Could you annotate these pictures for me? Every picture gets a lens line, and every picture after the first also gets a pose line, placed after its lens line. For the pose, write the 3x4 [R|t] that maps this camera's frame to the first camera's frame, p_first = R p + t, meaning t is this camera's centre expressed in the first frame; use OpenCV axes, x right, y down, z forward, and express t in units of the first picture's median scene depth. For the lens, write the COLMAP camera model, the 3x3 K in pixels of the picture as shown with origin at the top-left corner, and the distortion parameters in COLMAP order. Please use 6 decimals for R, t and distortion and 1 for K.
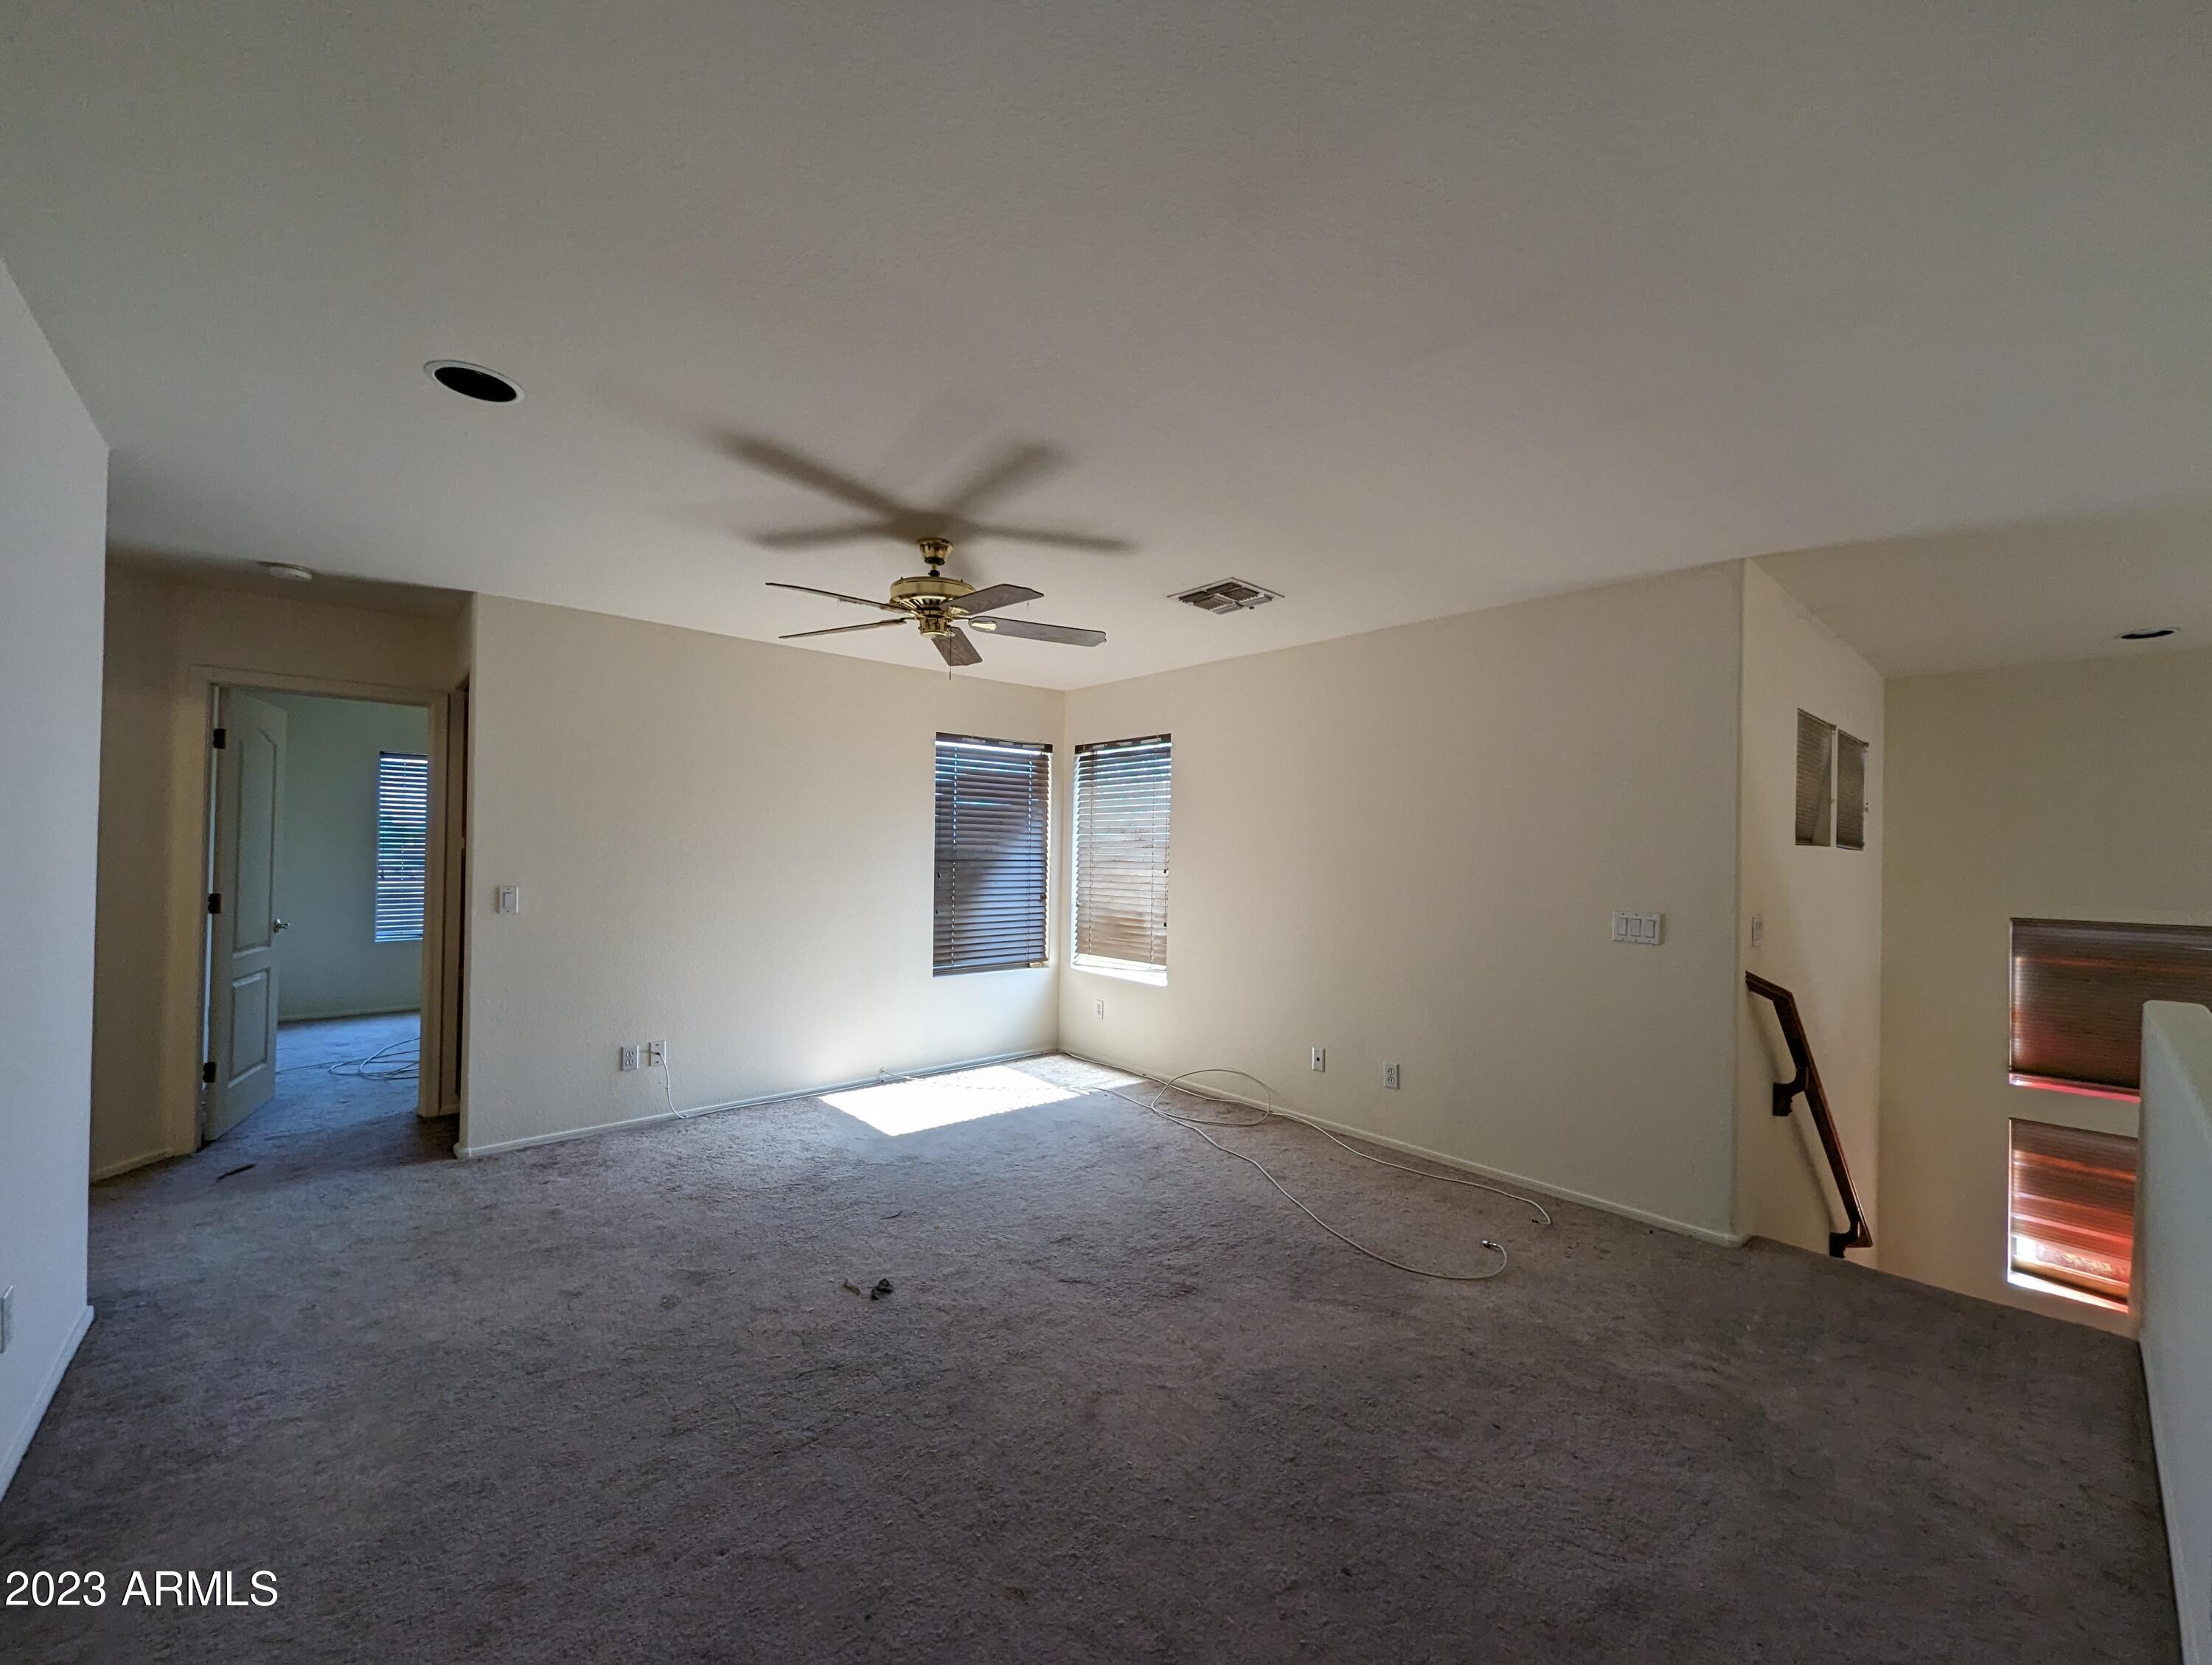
lens RADIAL K [[868.2, 0, 1098.8], [0, 868.2, 844.3], [0, 0, 1]] dist [0.005856, -0.003720]
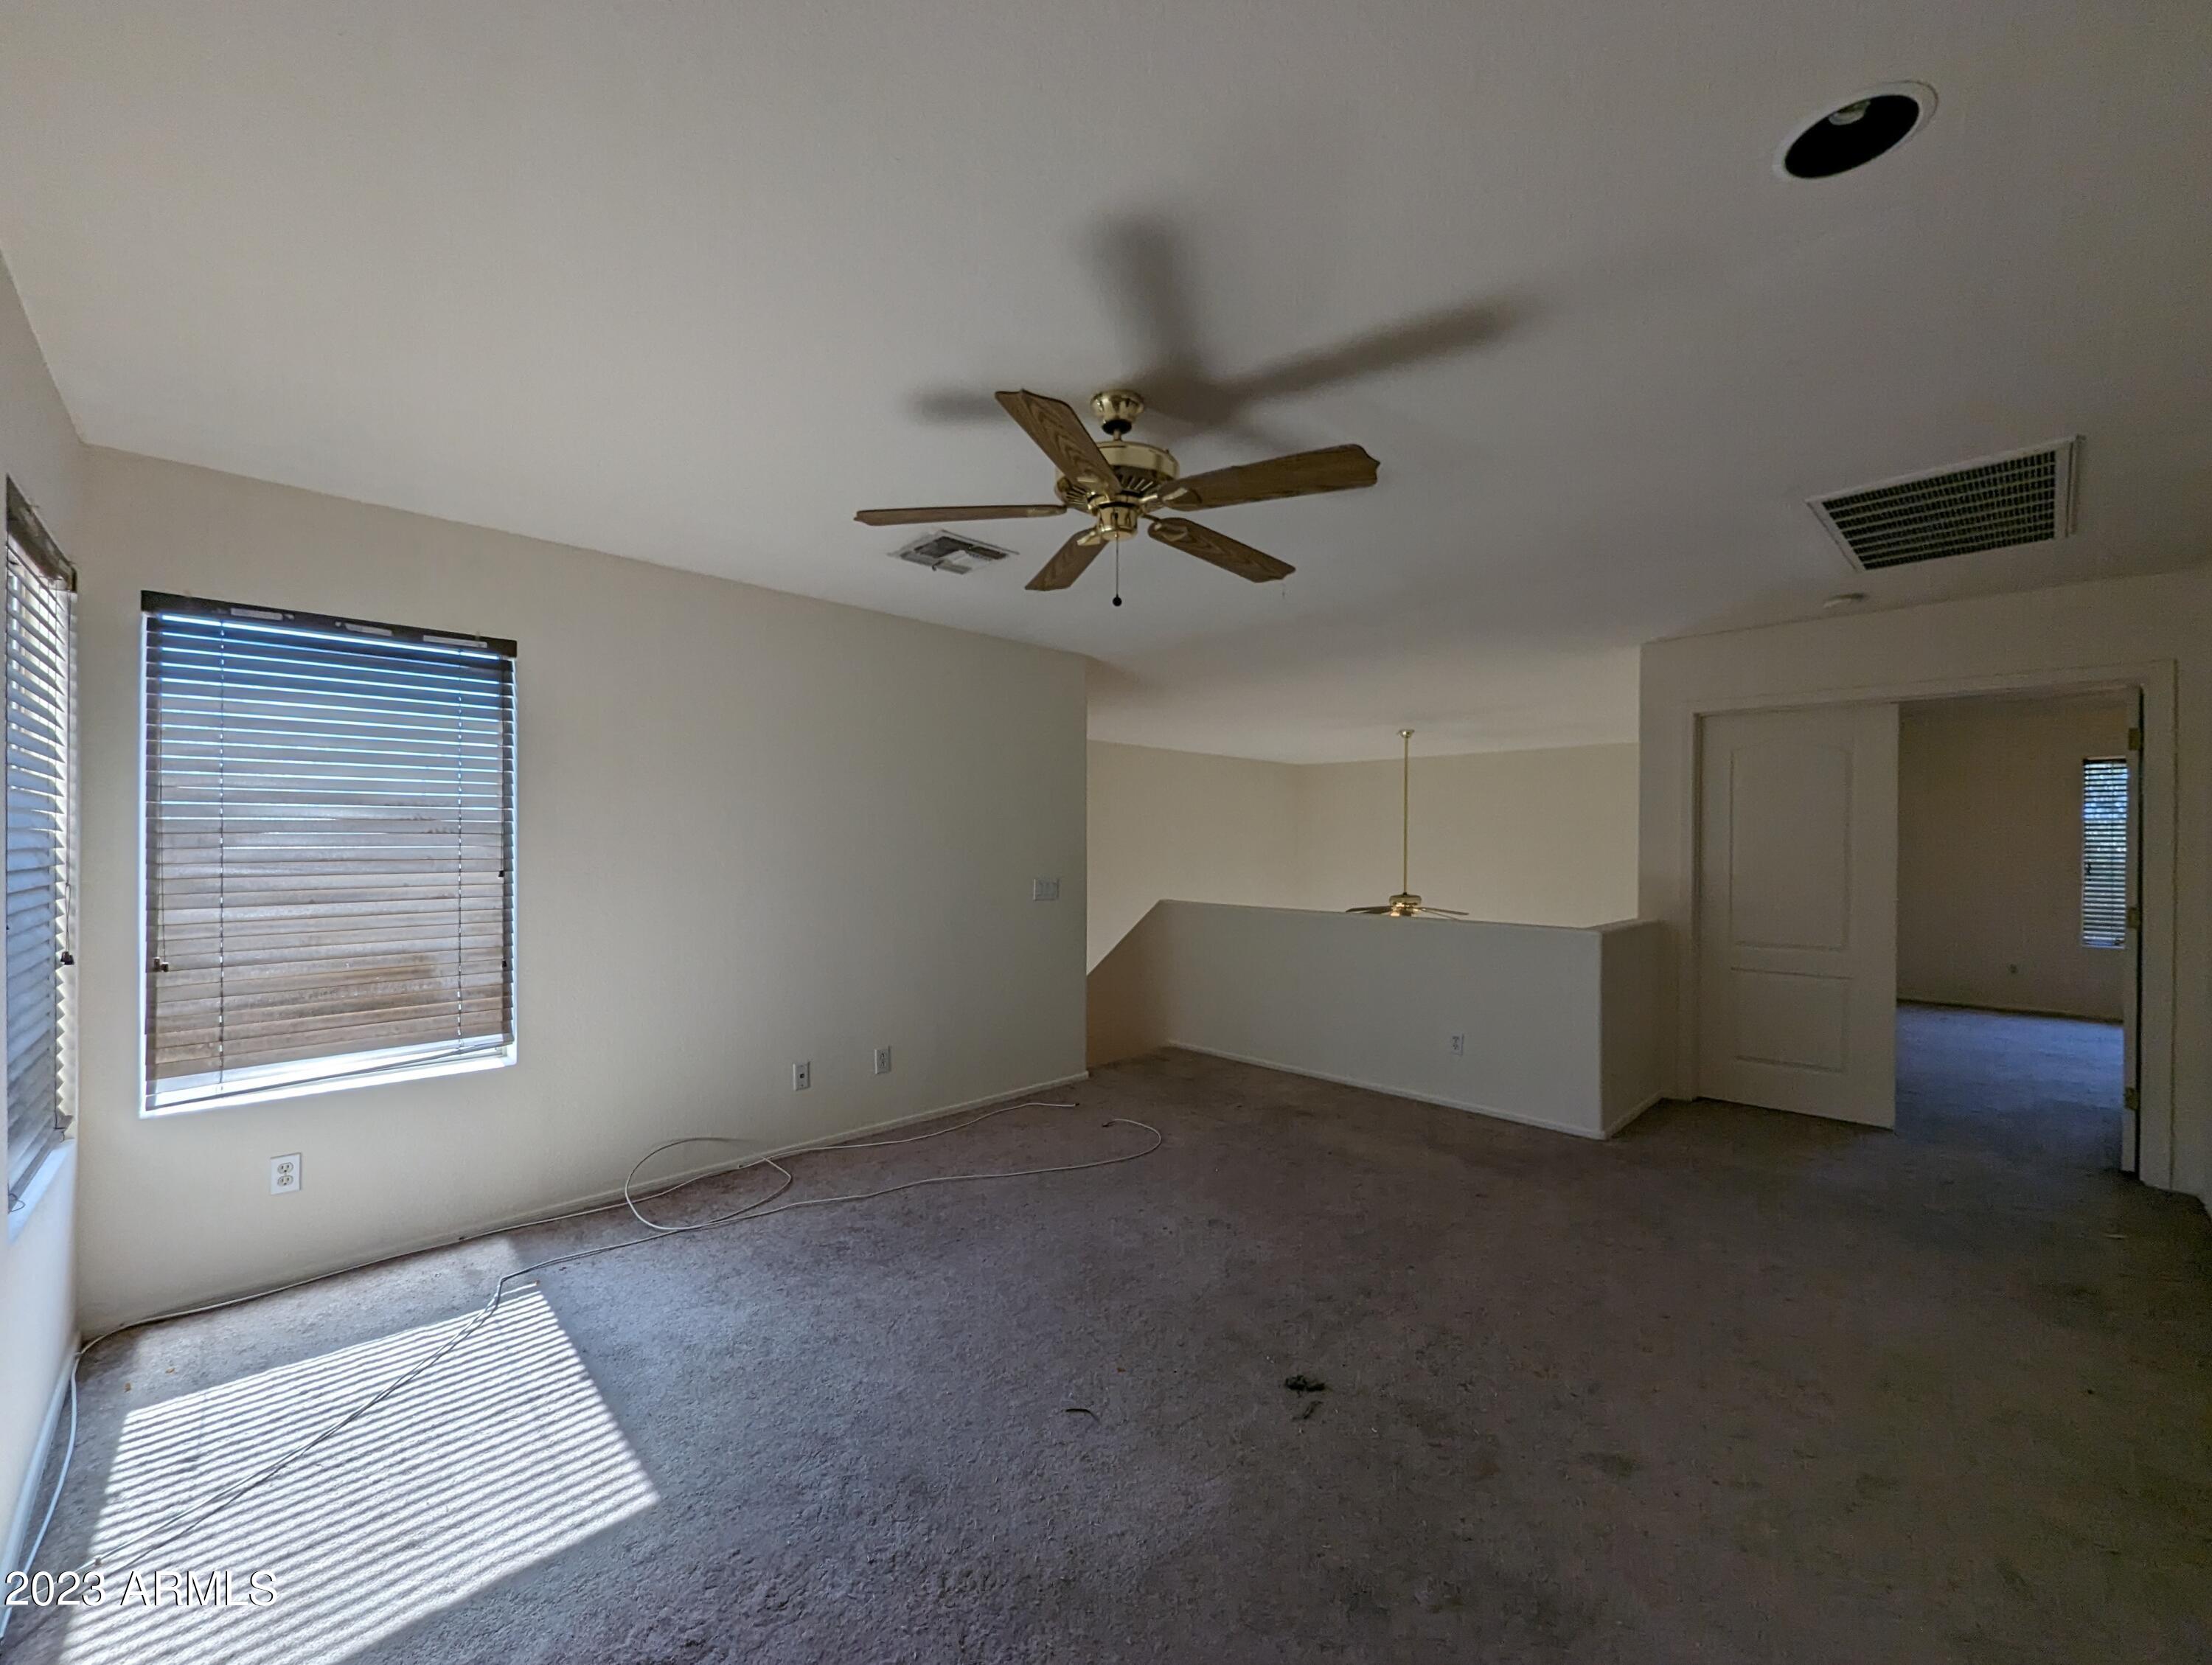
lens RADIAL K [[868.2, 0, 1098.8], [0, 868.2, 844.3], [0, 0, 1]] dist [0.005856, -0.003720]
pose [[-0.047268, -0.018351, 0.998714, -0.653267], [-0.012788, 0.999760, 0.017765, -0.005456], [-0.998800, -0.011932, -0.047492, 0.769923]]
